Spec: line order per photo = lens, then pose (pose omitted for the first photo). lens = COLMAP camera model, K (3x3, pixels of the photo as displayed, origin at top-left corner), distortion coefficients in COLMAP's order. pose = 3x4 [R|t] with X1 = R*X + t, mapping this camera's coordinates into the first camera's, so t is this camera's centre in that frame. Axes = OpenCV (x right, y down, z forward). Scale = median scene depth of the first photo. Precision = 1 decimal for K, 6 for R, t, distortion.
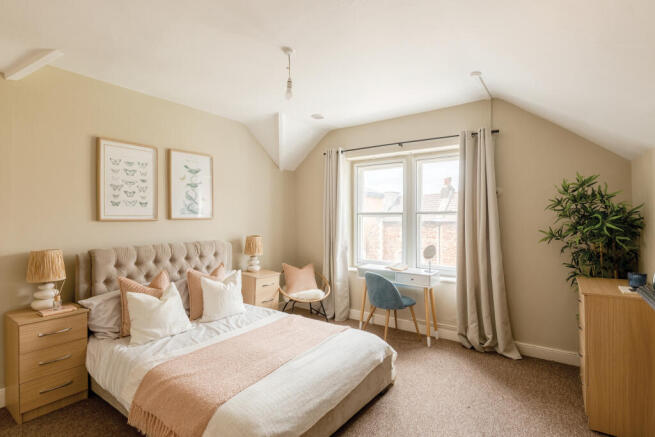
lens RADIAL K [[323.1, 0, 327.5], [0, 323.1, 218.5], [0, 0, 1]] dist [-0.000680, 0.000158]
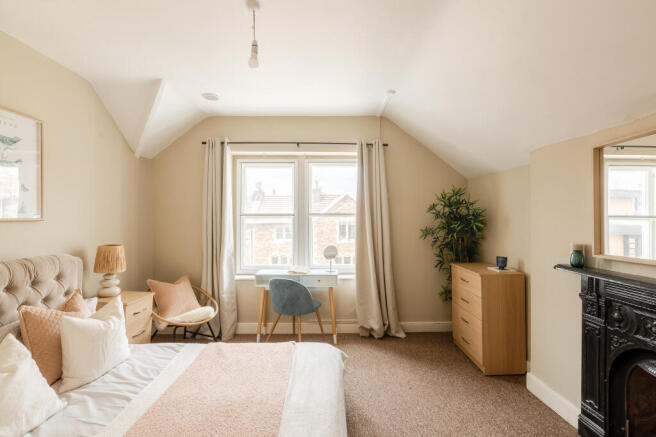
lens RADIAL K [[318.0, 0, 328.0], [0, 318.0, 218.5], [0, 0, 1]] dist [-0.000981, -0.000208]
pose [[0.801098, 0.002198, 0.598529, -0.286601], [0.001953, 0.999978, -0.006286, 0.001713], [-0.598530, 0.006205, 0.801076, 0.181452]]
